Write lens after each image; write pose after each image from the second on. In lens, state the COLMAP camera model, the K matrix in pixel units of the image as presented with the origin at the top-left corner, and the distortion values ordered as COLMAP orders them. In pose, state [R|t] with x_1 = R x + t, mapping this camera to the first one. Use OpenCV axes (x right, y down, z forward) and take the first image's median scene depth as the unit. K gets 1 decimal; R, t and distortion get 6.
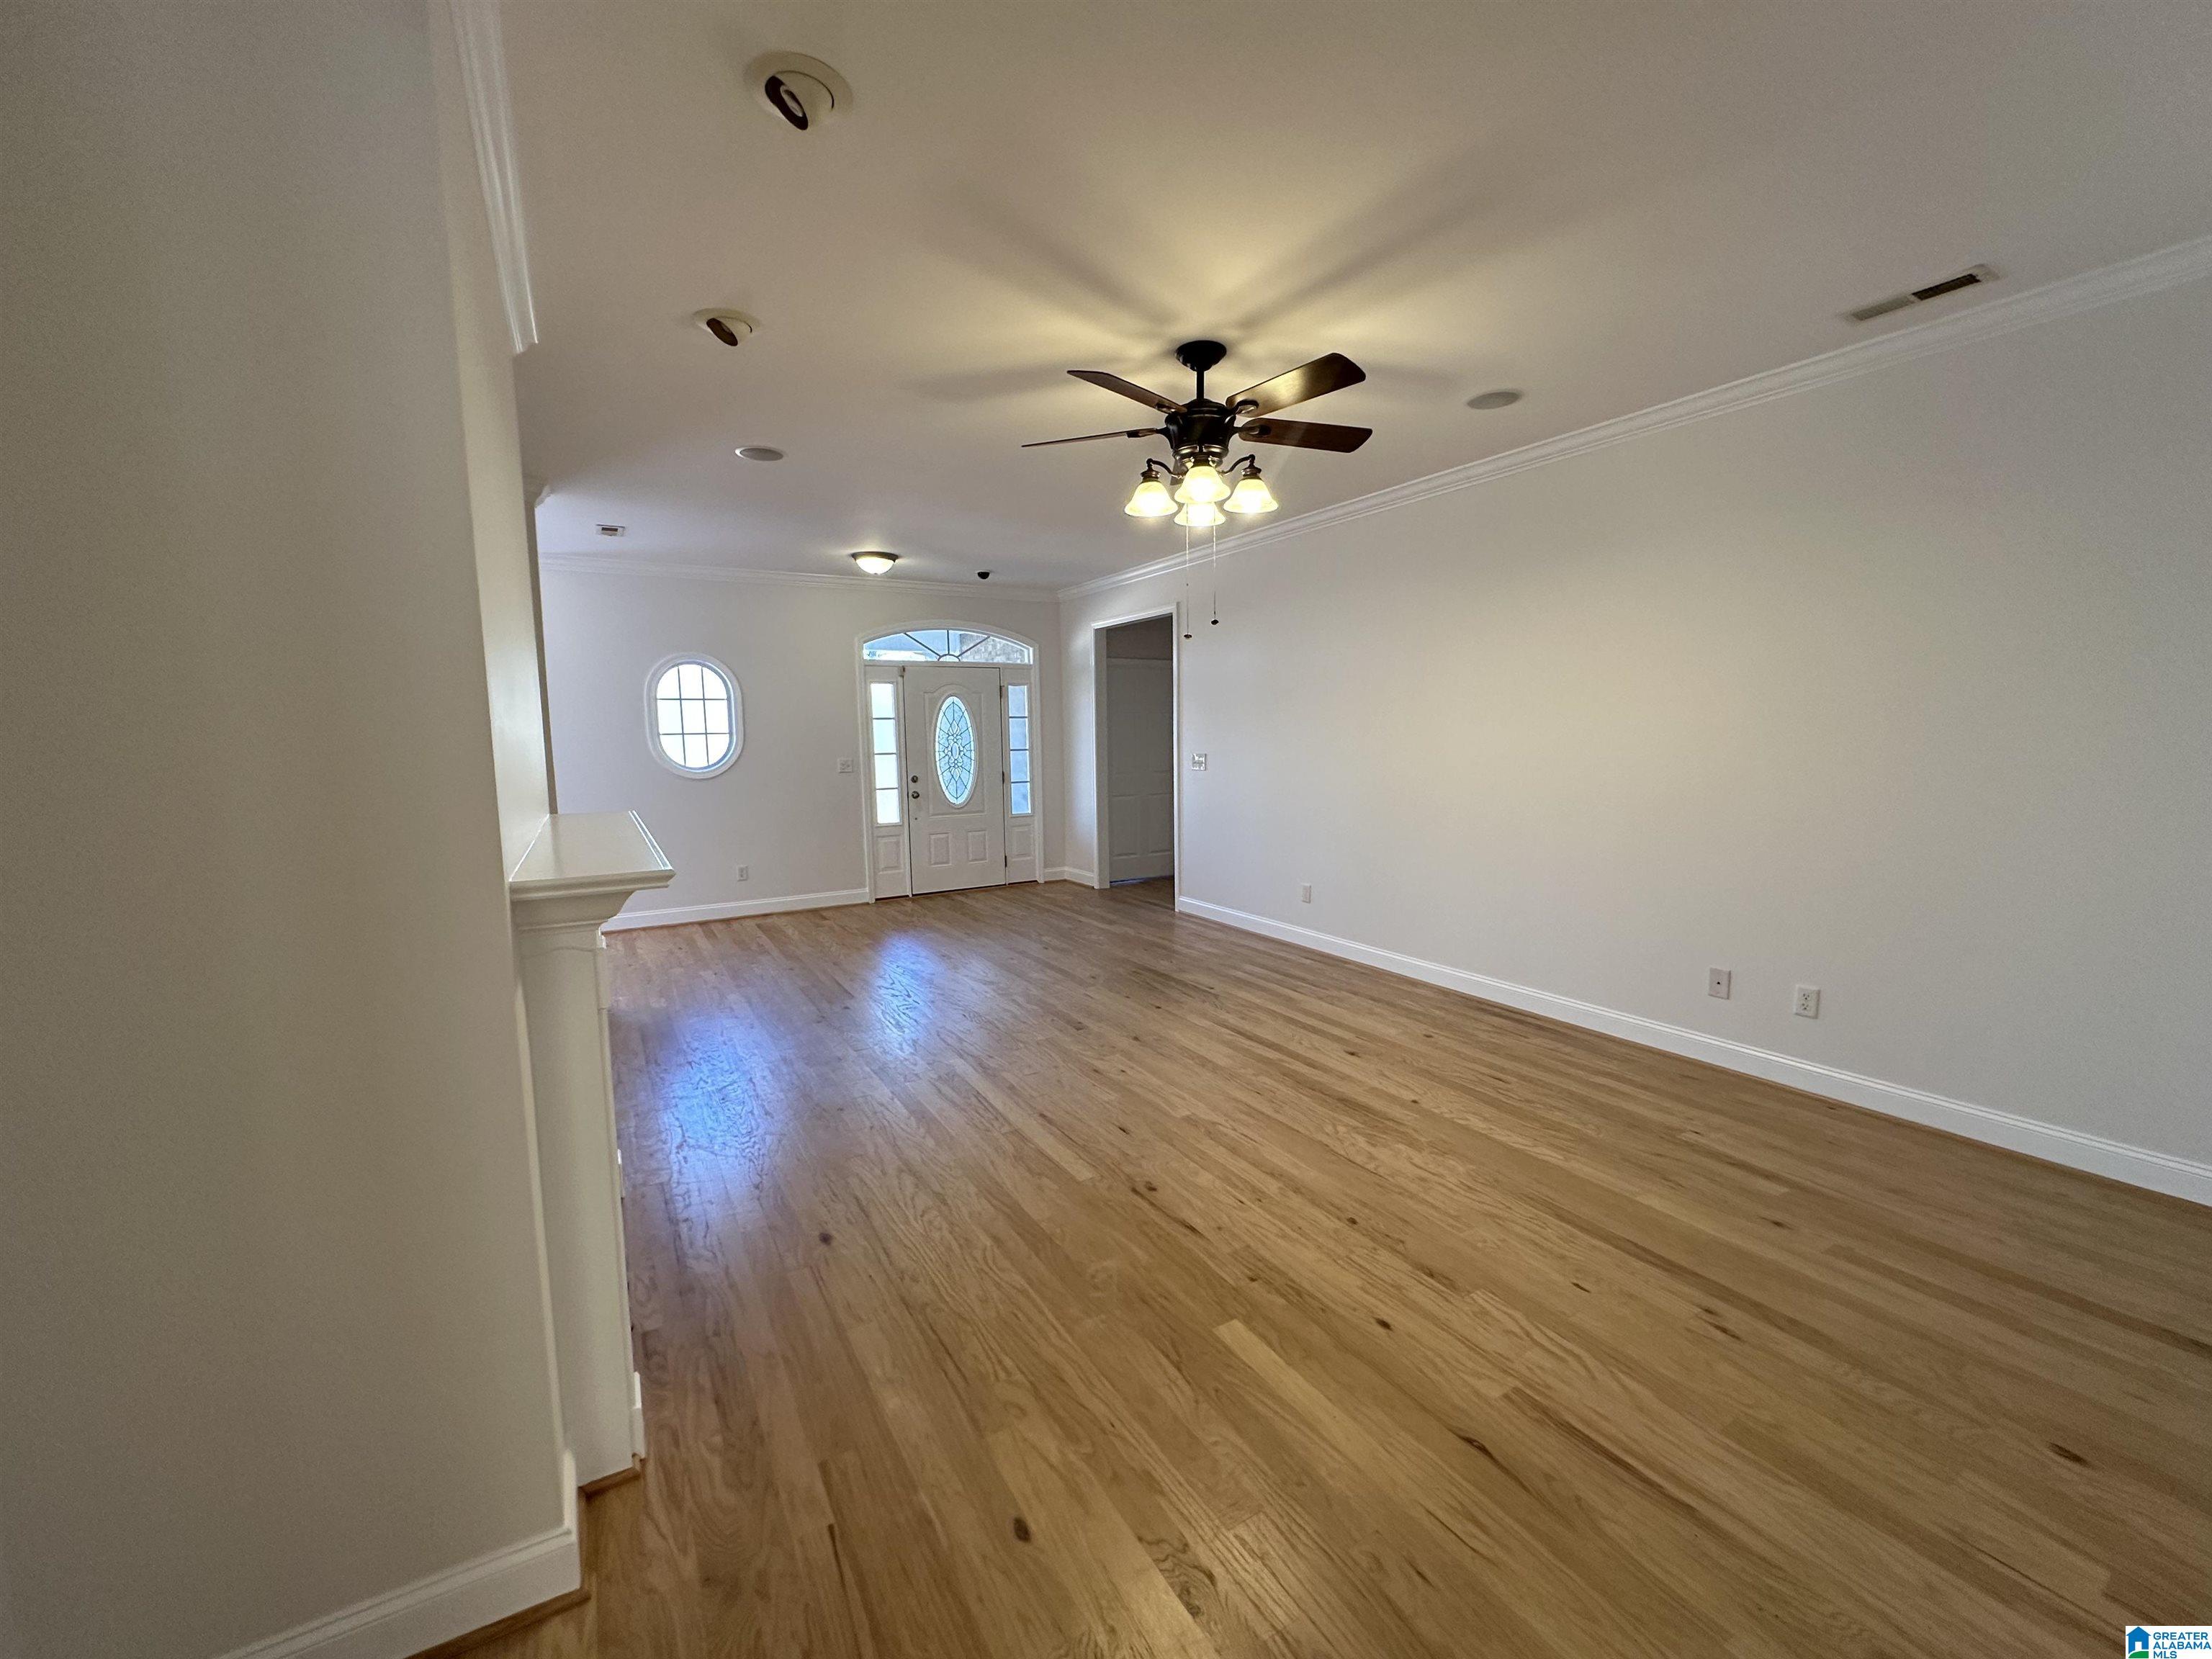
lens RADIAL K [[879.8, 0, 1091.2], [0, 879.8, 818.4], [0, 0, 1]] dist [-0.002972, 0.000205]
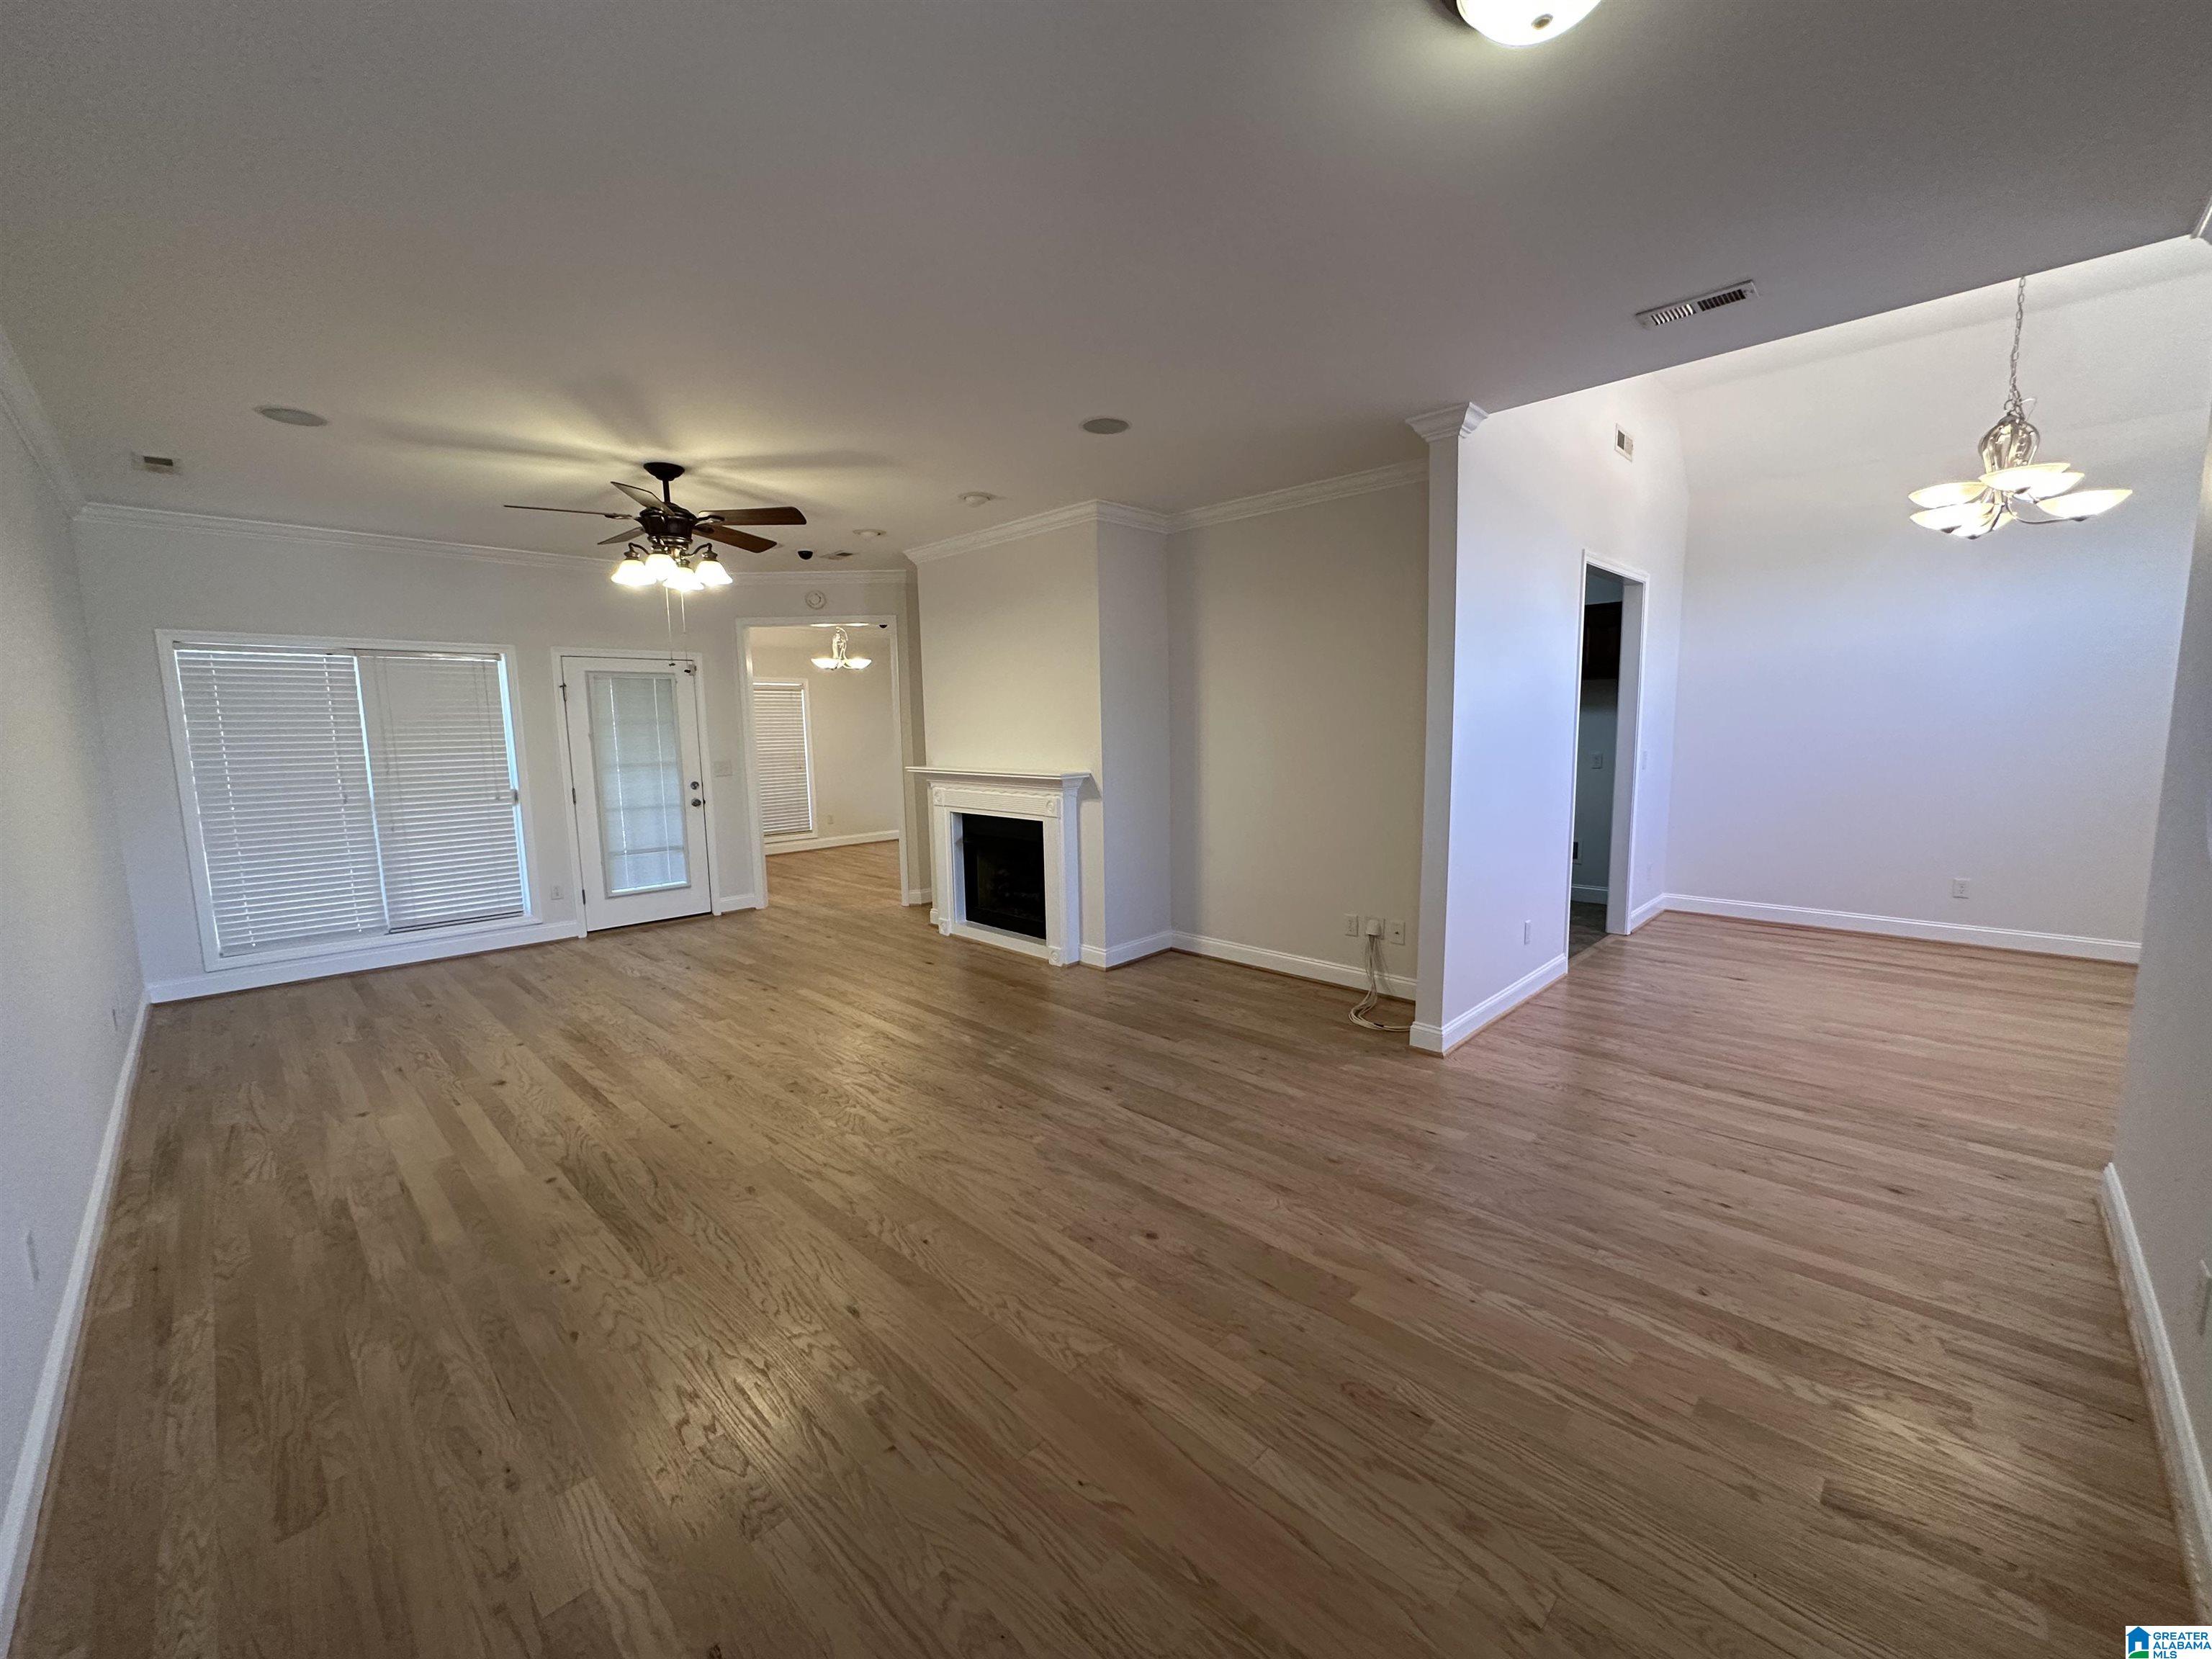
lens RADIAL K [[879.8, 0, 1106.4], [0, 879.8, 821.7], [0, 0, 1]] dist [-0.002972, 0.000205]
pose [[-0.961388, 0.065685, -0.267244, -0.099604], [0.008253, 0.977542, 0.210579, -0.200936], [0.275074, 0.200242, -0.940339, 1.917961]]
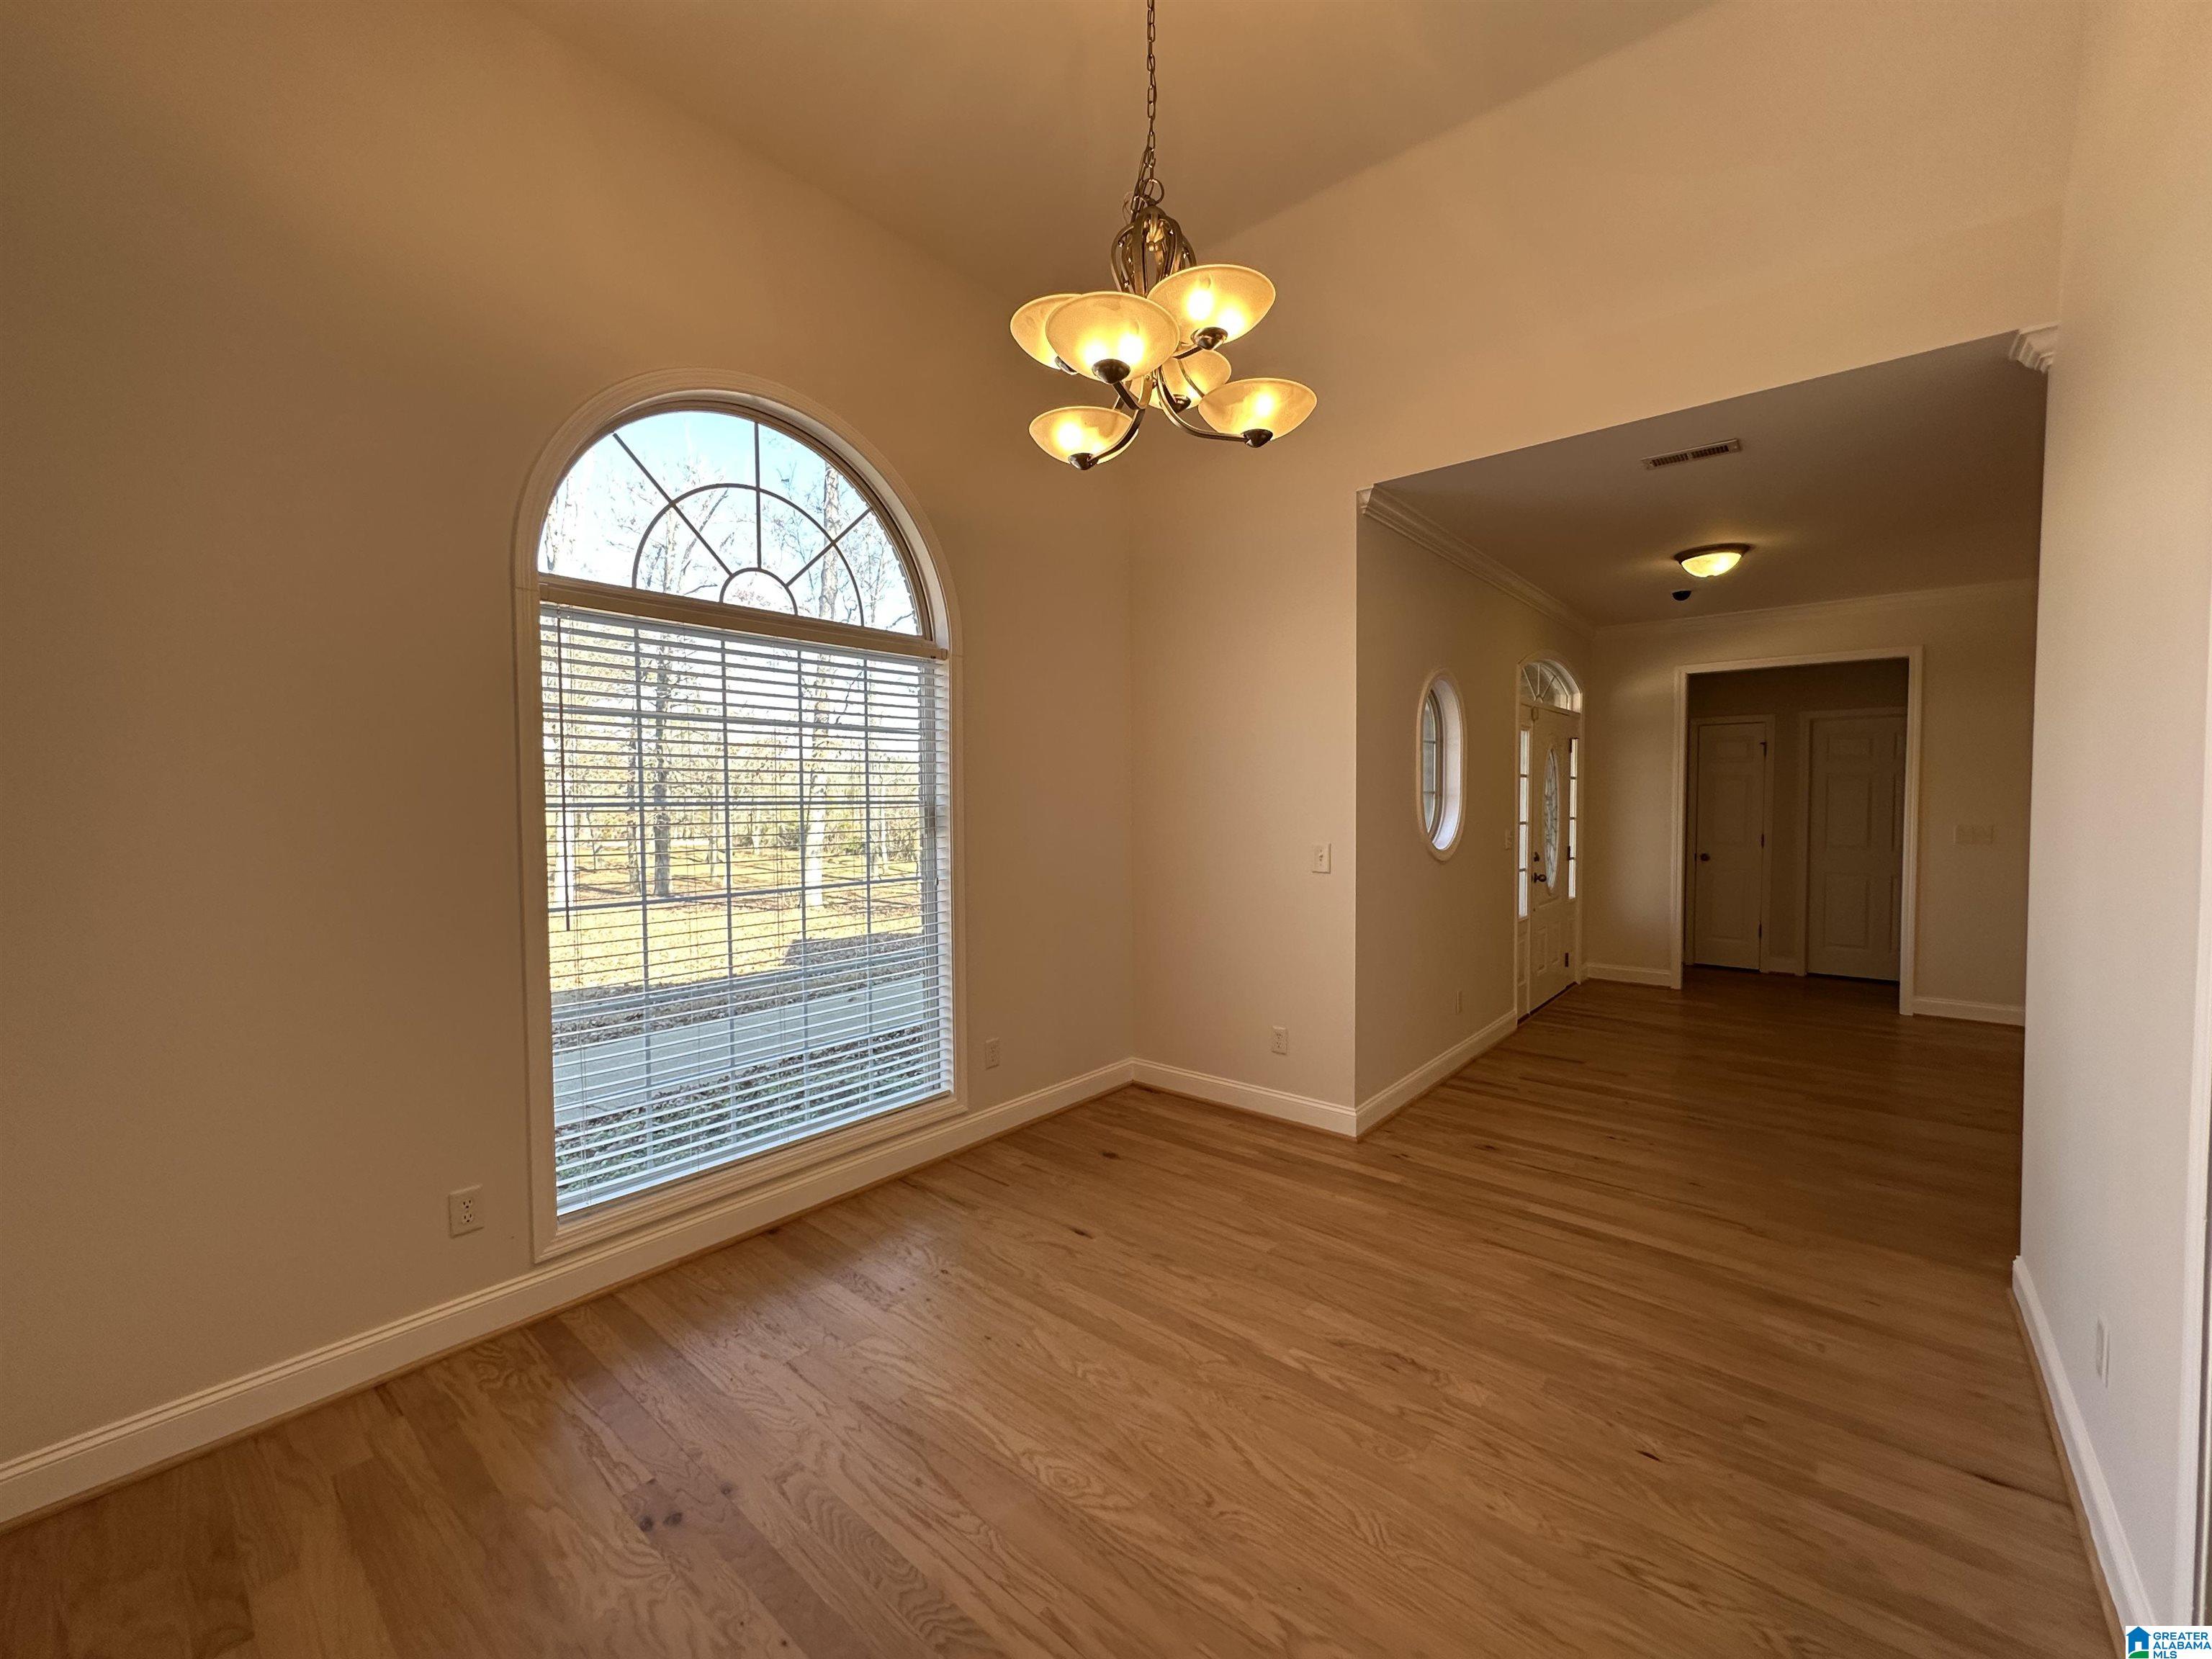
lens RADIAL K [[879.8, 0, 1118.8], [0, 879.8, 834.9], [0, 0, 1]] dist [-0.002972, 0.000205]
pose [[0.939802, -0.003300, 0.341704, -1.475929], [0.022359, 0.998404, -0.051854, -0.062650], [-0.340988, 0.056373, 0.938376, 0.800891]]
